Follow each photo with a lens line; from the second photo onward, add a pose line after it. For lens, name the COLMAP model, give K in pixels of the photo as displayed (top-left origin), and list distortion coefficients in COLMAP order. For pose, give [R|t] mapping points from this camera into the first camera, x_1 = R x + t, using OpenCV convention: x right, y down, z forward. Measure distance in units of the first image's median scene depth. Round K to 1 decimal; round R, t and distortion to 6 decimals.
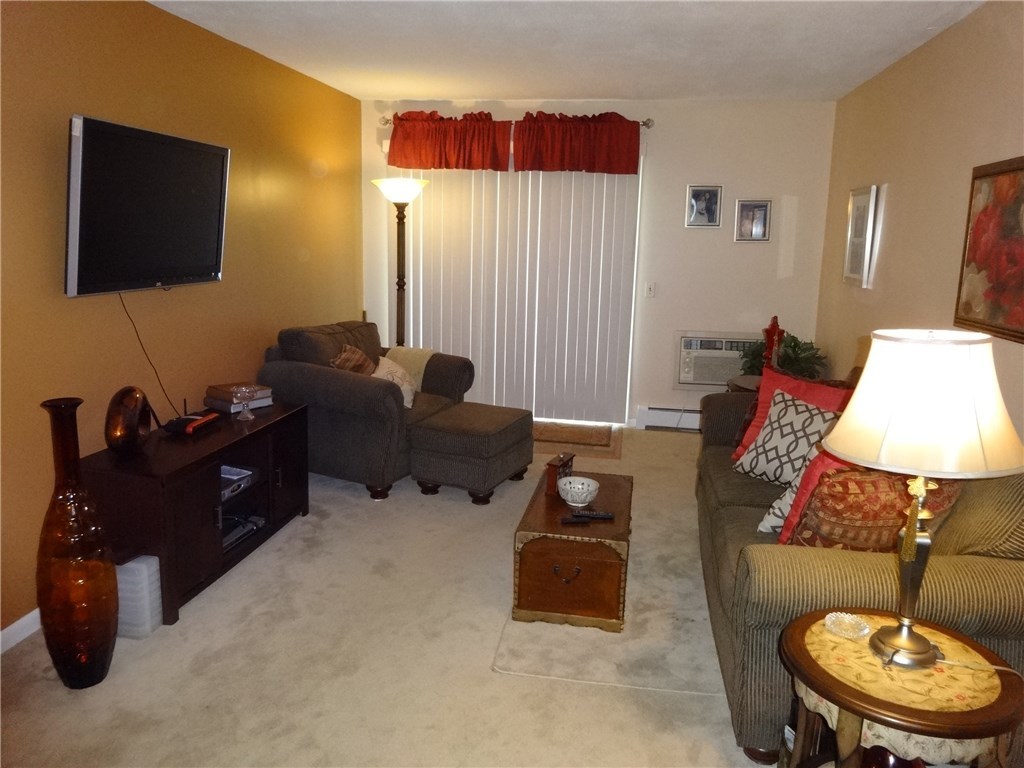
lens RADIAL K [[758.4, 0, 512.6], [0, 758.4, 383.6], [0, 0, 1]] dist [-0.001493, 0.003295]
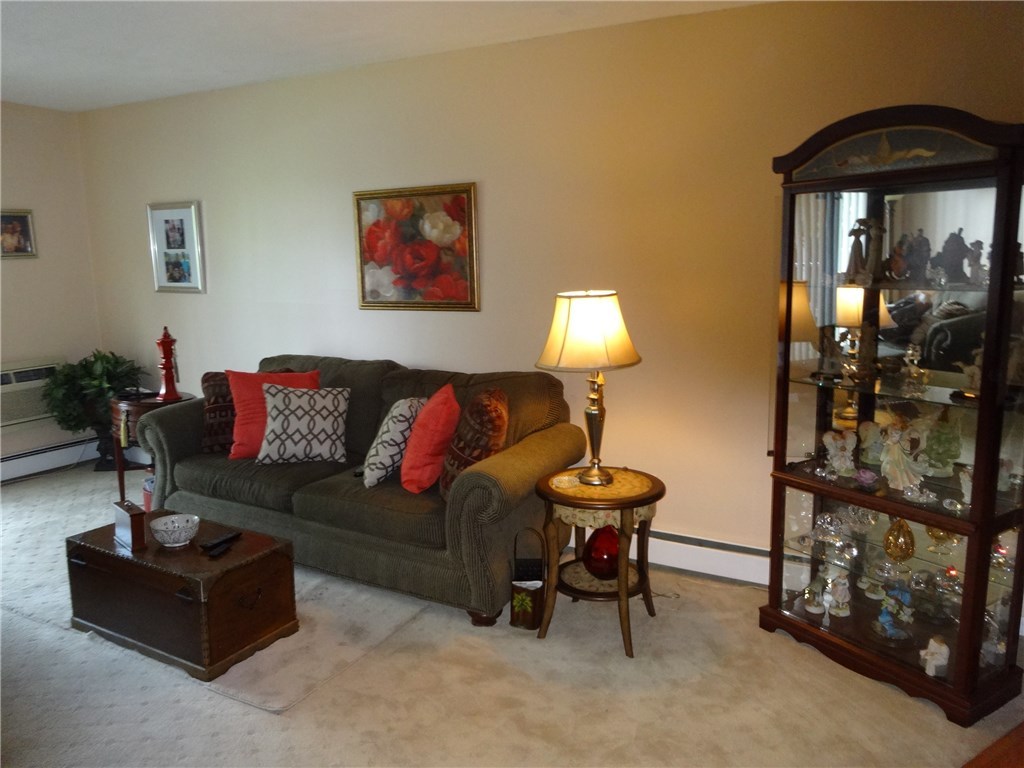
lens RADIAL K [[758.4, 0, 514.1], [0, 758.4, 379.8], [0, 0, 1]] dist [-0.001493, 0.003295]
pose [[0.337553, -0.177482, 0.924423, -0.630780], [0.204307, 0.972467, 0.112104, -0.053971], [-0.918867, 0.151025, 0.364520, 0.302939]]
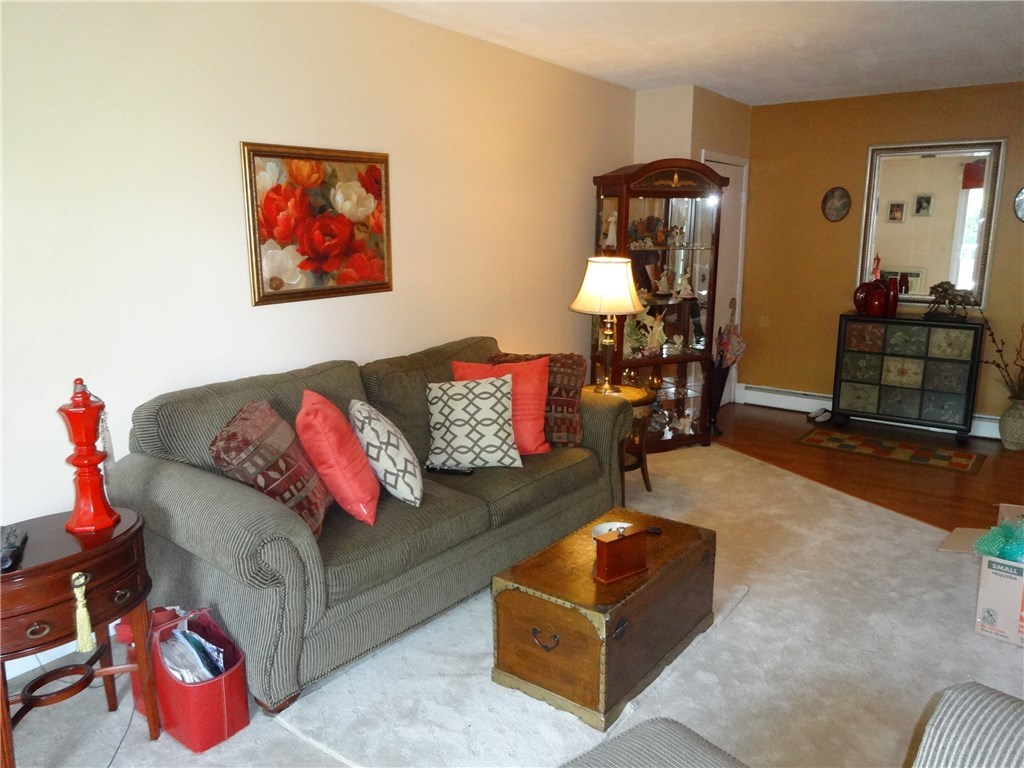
lens RADIAL K [[758.4, 0, 513.7], [0, 758.4, 380.5], [0, 0, 1]] dist [-0.001493, 0.003295]
pose [[-0.880244, -0.126066, 0.457469, -0.187007], [0.067680, 0.920853, 0.383990, -0.366862], [-0.469670, 0.368967, -0.802043, 1.792079]]
